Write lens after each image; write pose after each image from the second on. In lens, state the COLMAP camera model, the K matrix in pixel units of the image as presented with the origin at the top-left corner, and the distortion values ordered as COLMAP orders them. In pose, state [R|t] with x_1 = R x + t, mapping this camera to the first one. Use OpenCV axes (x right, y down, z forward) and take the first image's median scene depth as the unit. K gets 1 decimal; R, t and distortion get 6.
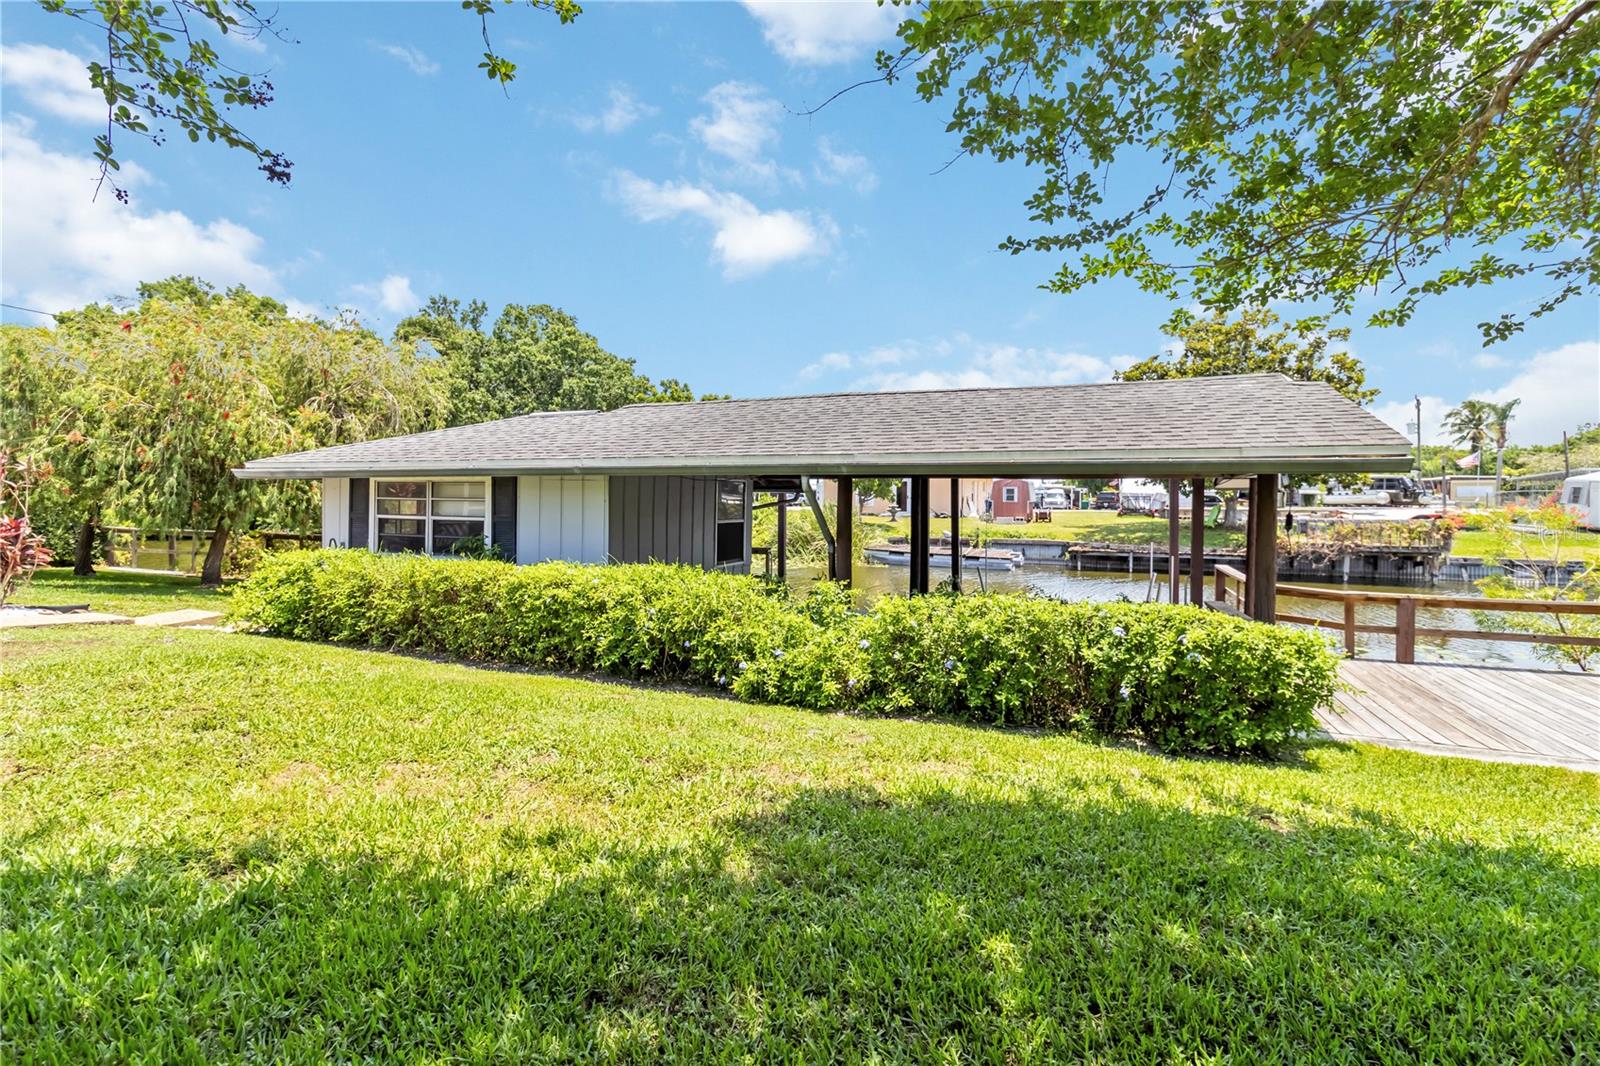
lens RADIAL K [[744.6, 0, 821.9], [0, 744.6, 511.3], [0, 0, 1]] dist [0.002912, -0.000143]
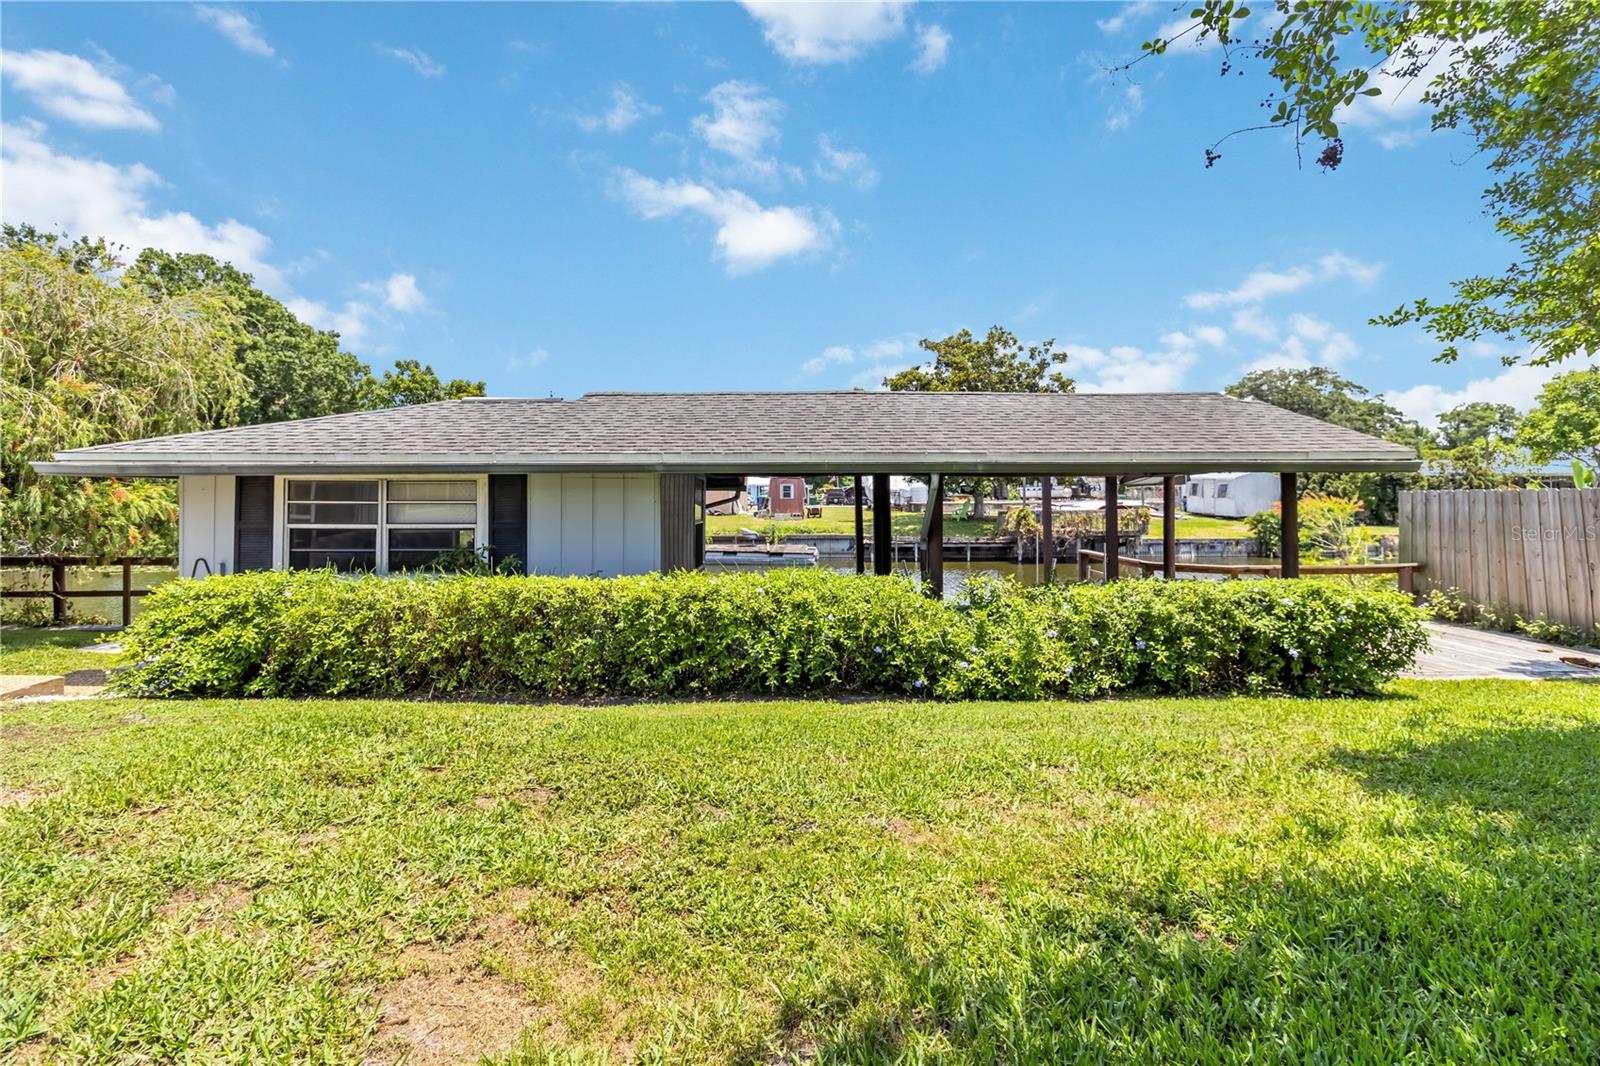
lens RADIAL K [[744.6, 0, 828.8], [0, 744.6, 493.3], [0, 0, 1]] dist [0.002912, -0.000143]
pose [[0.917927, -0.007235, 0.396684, -0.388899], [0.015348, 0.999733, -0.017281, -0.005278], [-0.396453, 0.021951, 0.917793, 0.086436]]
